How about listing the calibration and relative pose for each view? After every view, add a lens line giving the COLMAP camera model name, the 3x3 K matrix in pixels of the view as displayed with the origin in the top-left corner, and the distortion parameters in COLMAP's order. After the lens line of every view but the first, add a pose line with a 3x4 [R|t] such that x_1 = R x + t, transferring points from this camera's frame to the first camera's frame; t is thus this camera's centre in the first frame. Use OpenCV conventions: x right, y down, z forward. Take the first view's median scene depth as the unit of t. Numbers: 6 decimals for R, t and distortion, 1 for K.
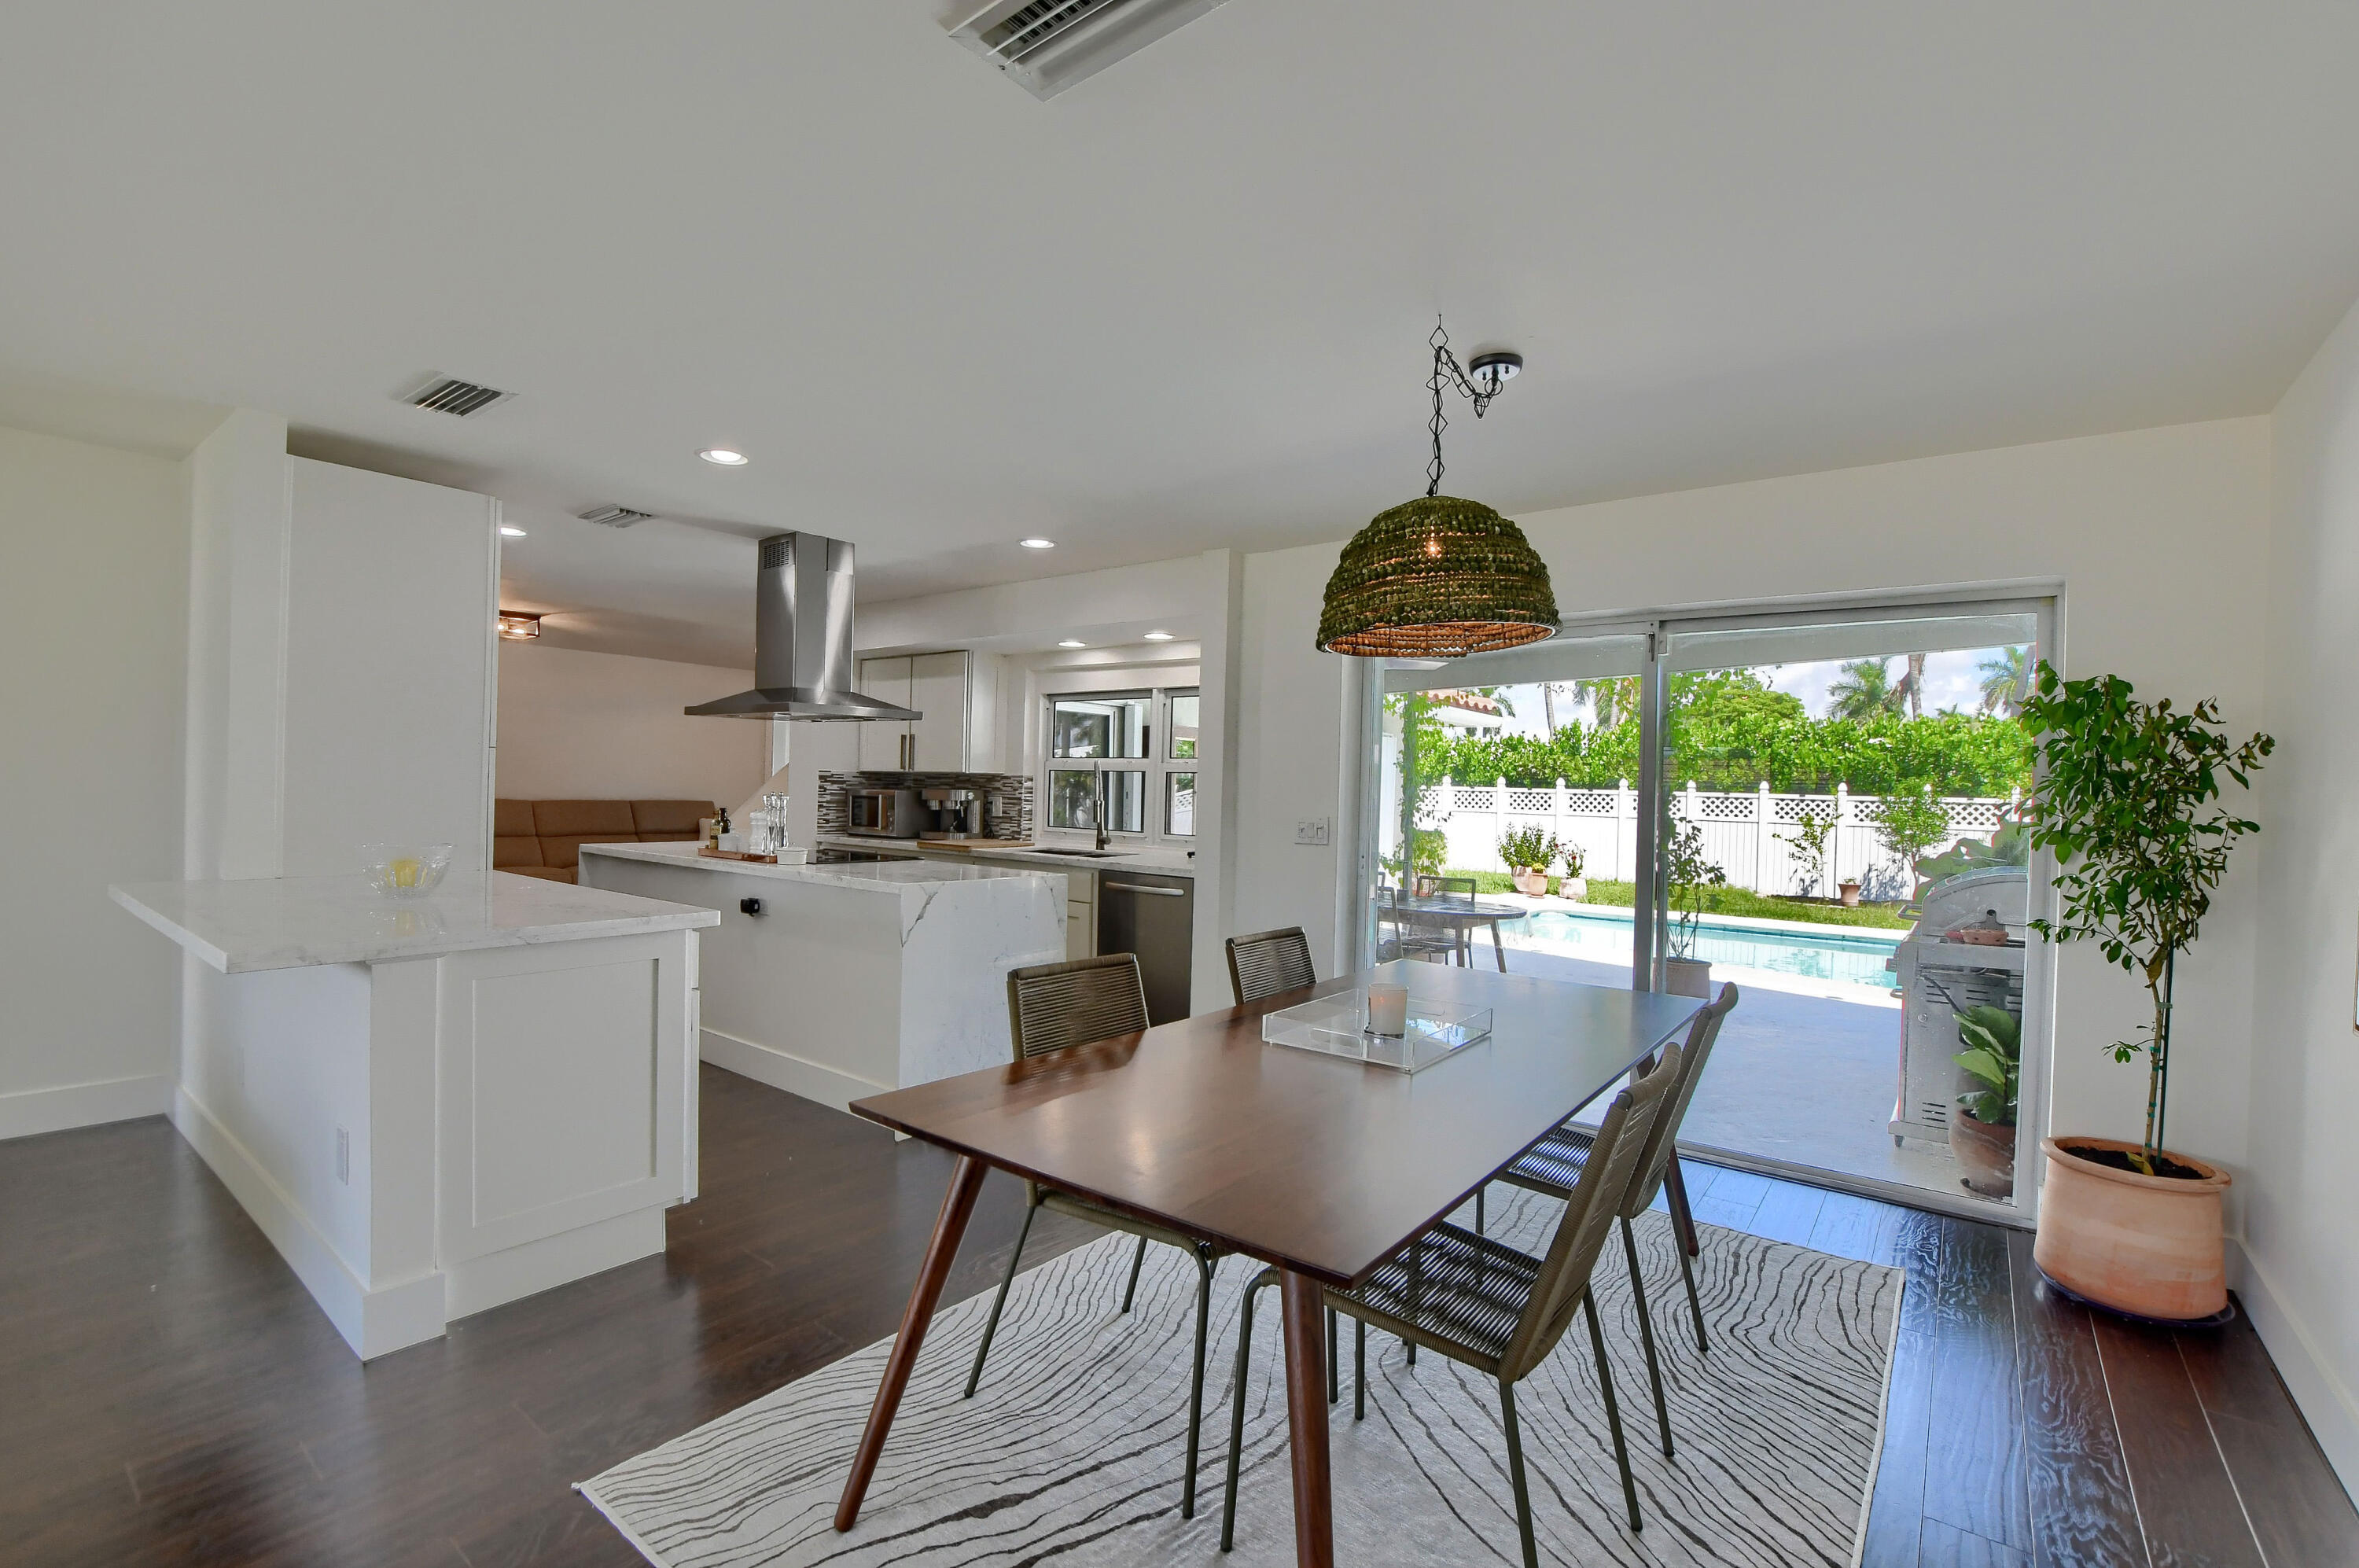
lens RADIAL K [[1038.8, 0, 1173.2], [0, 1038.8, 790.2], [0, 0, 1]] dist [-0.034209, 0.005827]
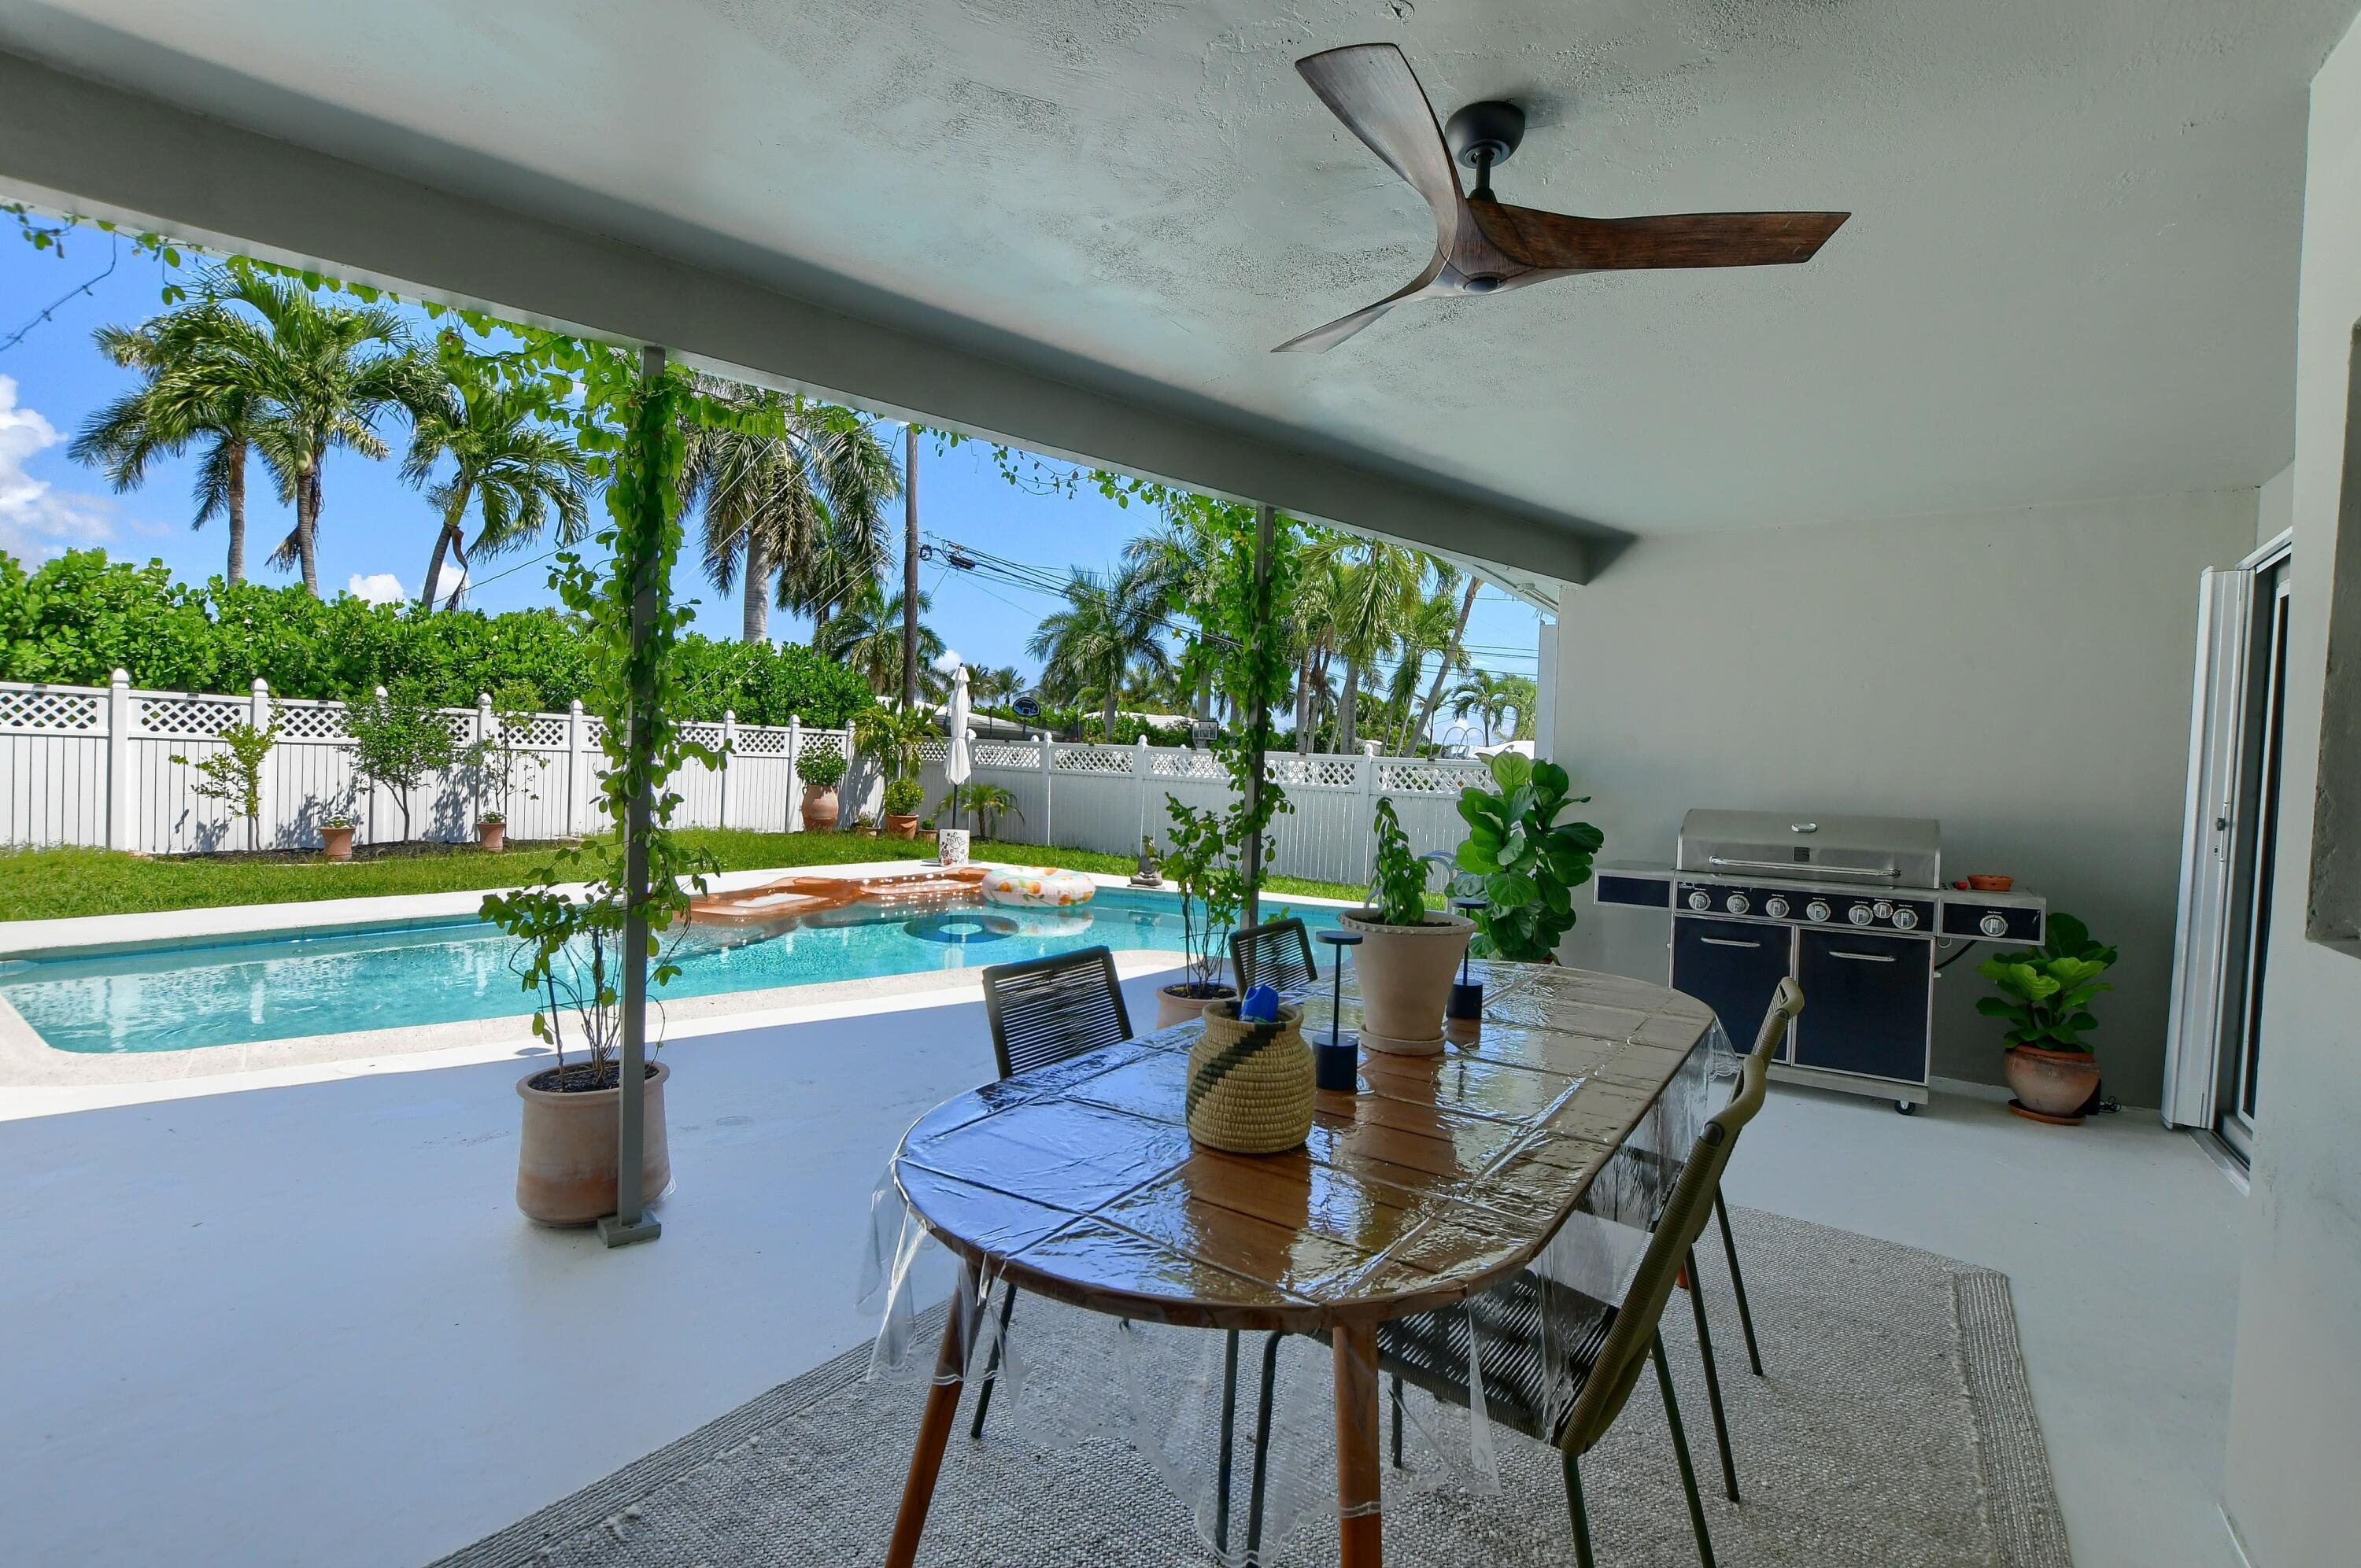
lens RADIAL K [[1039.5, 0, 1174.1], [0, 1039.5, 790.2], [0, 0, 1]] dist [-0.034209, 0.005827]
pose [[-0.054121, -0.055807, 0.996974, -0.048492], [-0.041676, 0.997693, 0.053585, 0.005349], [-0.997664, -0.038650, -0.056322, 0.430843]]
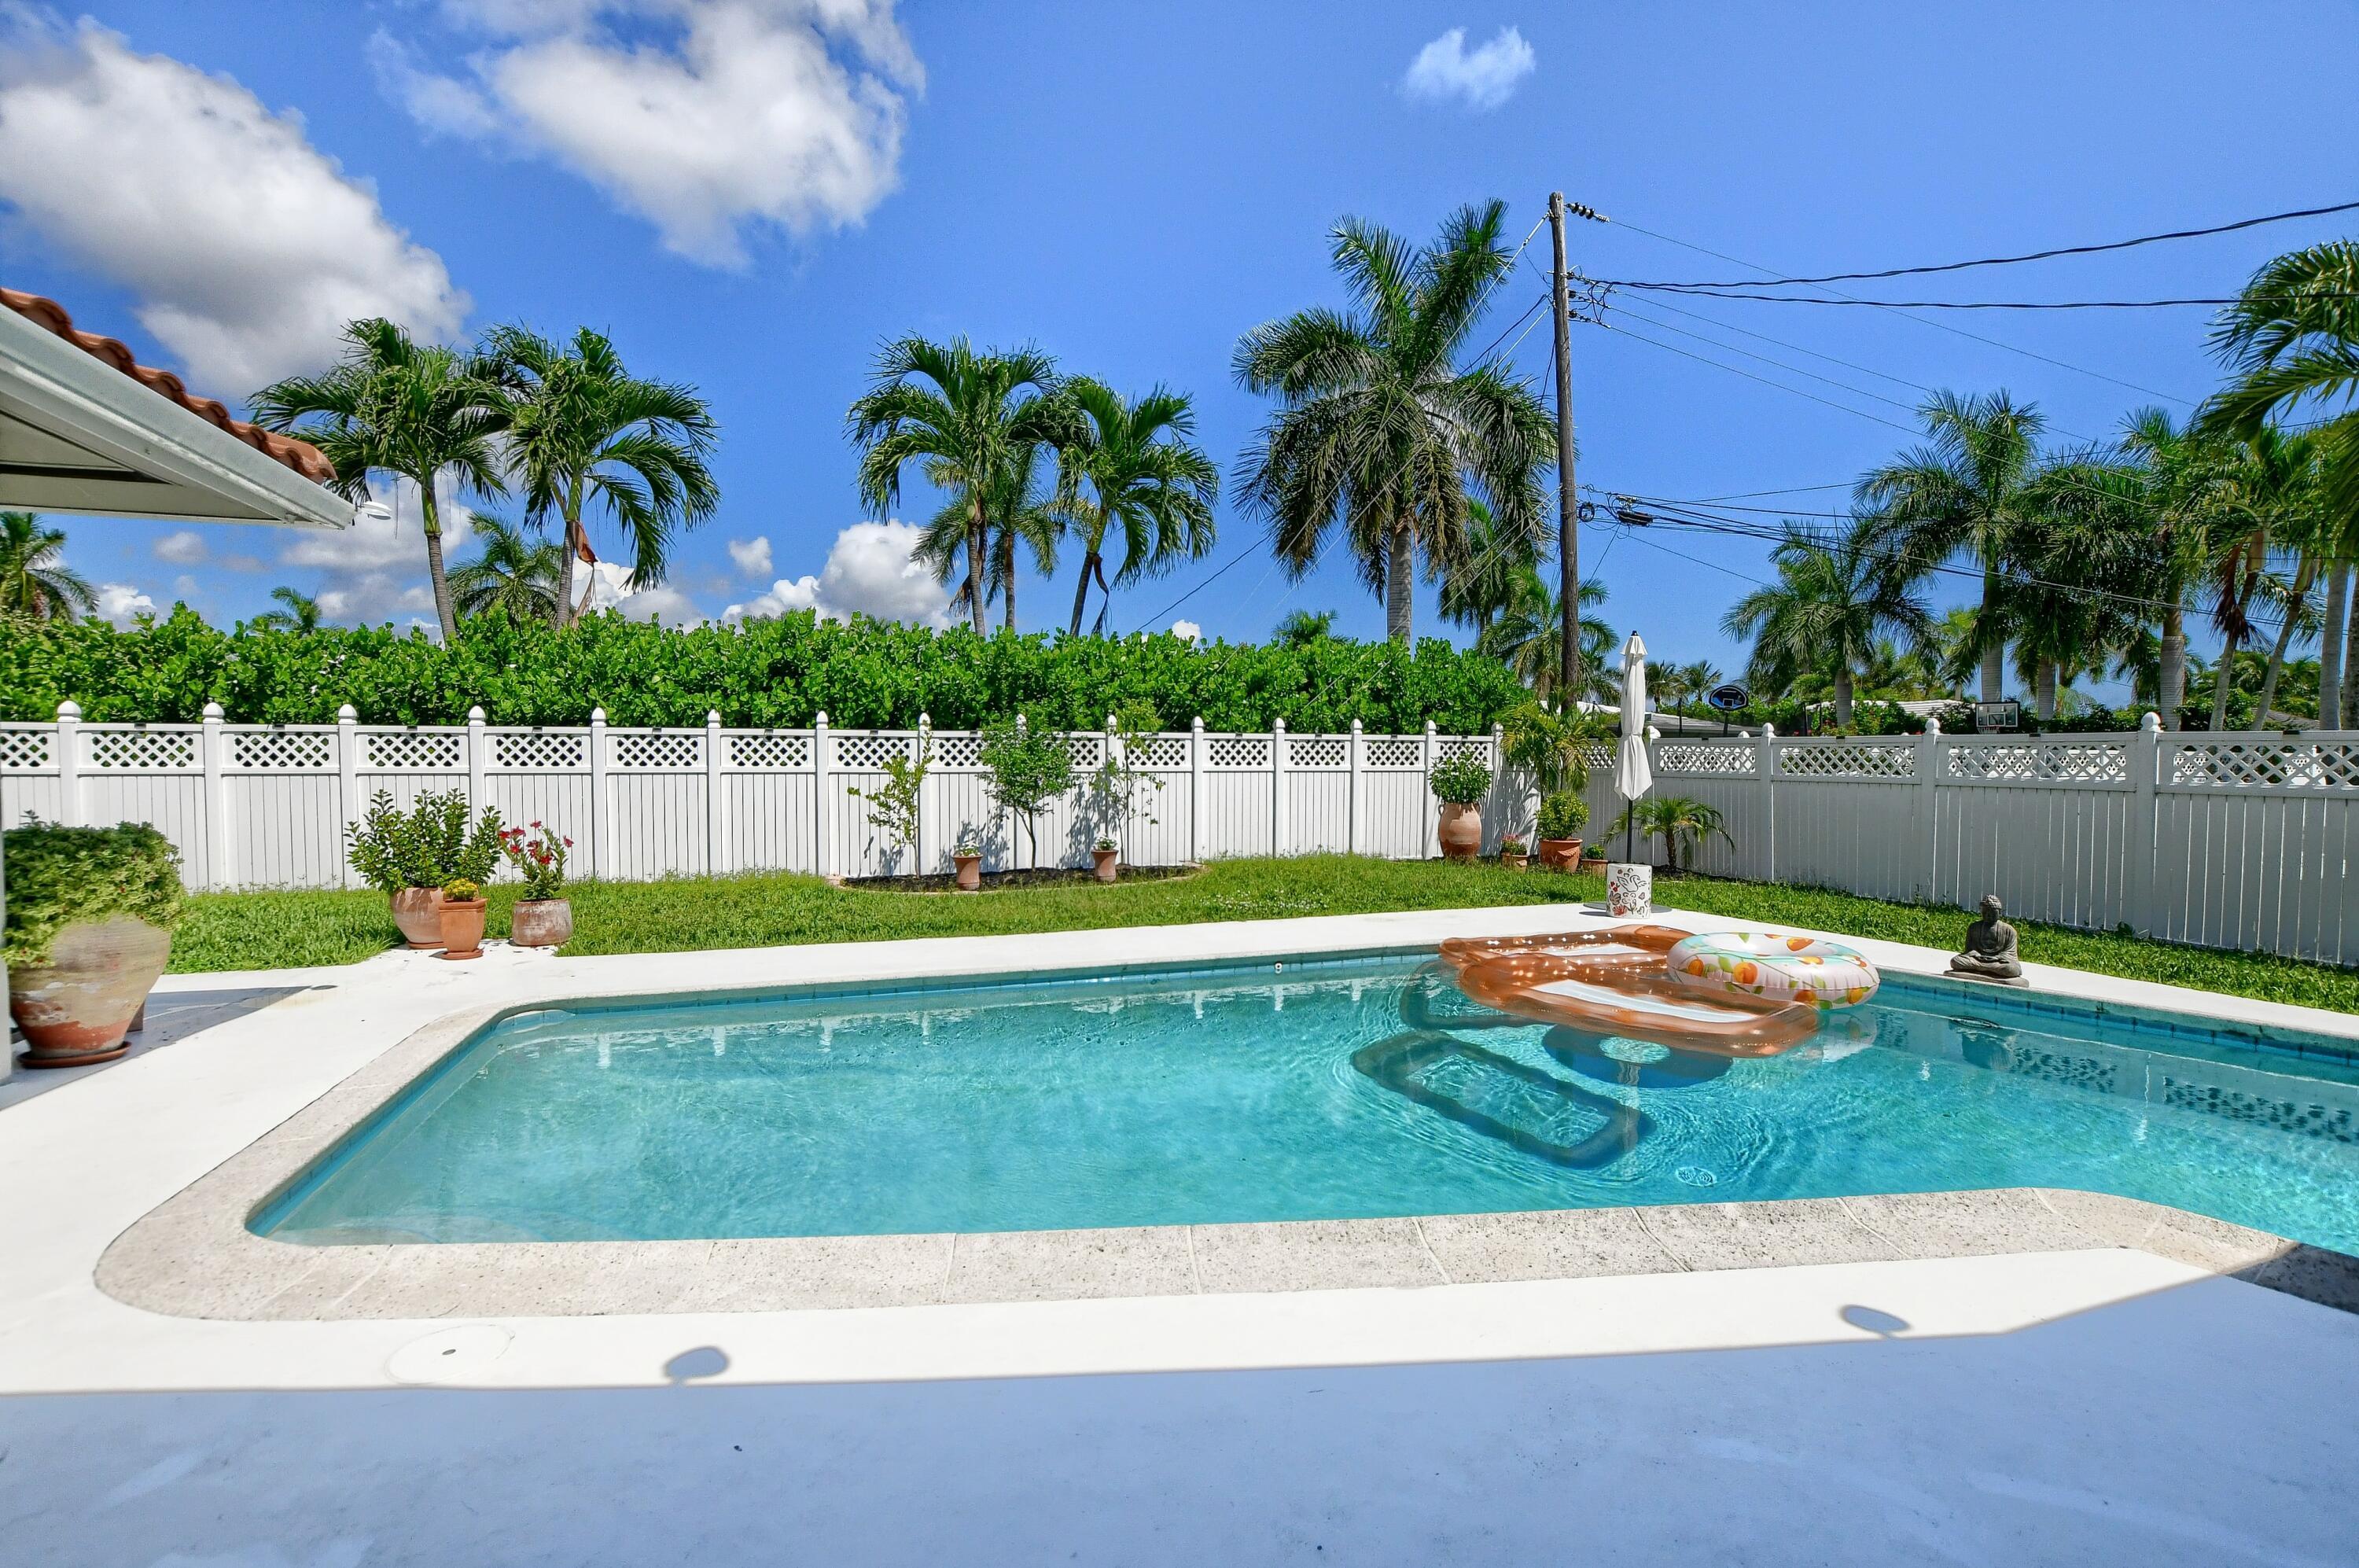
lens RADIAL K [[1038.8, 0, 1173.2], [0, 1038.8, 790.2], [0, 0, 1]] dist [-0.034209, 0.005827]
pose [[0.545881, -0.050408, 0.836345, 0.137979], [0.014936, 0.998615, 0.050440, 0.012634], [-0.837730, -0.015043, 0.545878, 0.453415]]
